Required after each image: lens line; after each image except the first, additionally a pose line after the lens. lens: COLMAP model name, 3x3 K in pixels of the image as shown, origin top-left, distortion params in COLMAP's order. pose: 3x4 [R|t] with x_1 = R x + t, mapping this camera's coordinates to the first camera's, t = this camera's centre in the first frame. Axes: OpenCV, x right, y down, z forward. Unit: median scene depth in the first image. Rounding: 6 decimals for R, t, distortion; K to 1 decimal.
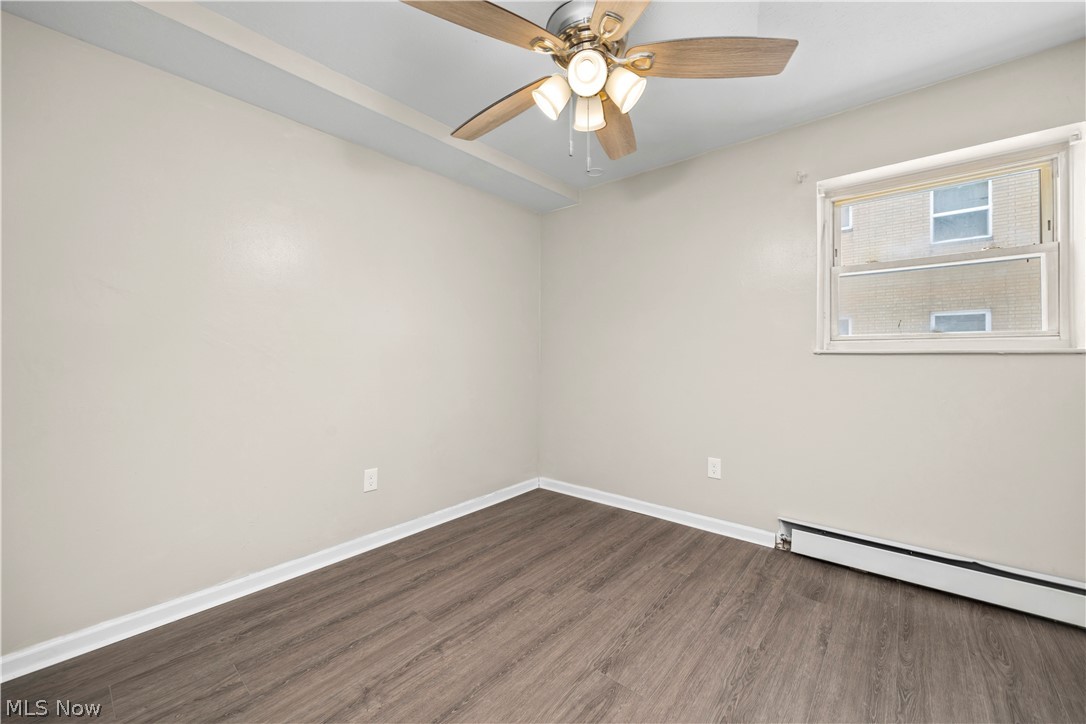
lens RADIAL K [[421.3, 0, 543.0], [0, 421.3, 362.0], [0, 0, 1]] dist [-0.000782, -0.000029]
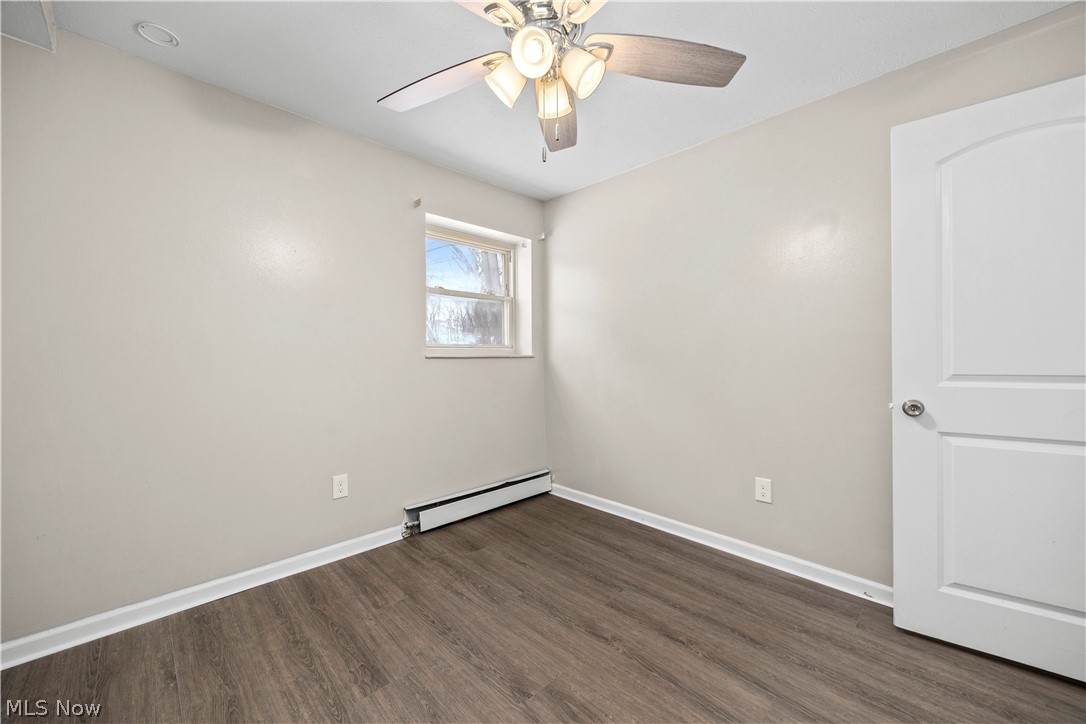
lens RADIAL K [[421.3, 0, 543.0], [0, 421.3, 362.0], [0, 0, 1]] dist [-0.000782, -0.000029]
pose [[0.085768, -0.010272, 0.996262, -0.583776], [0.020101, 0.999761, 0.008578, -0.012175], [-0.996112, 0.019290, 0.085954, 0.653450]]
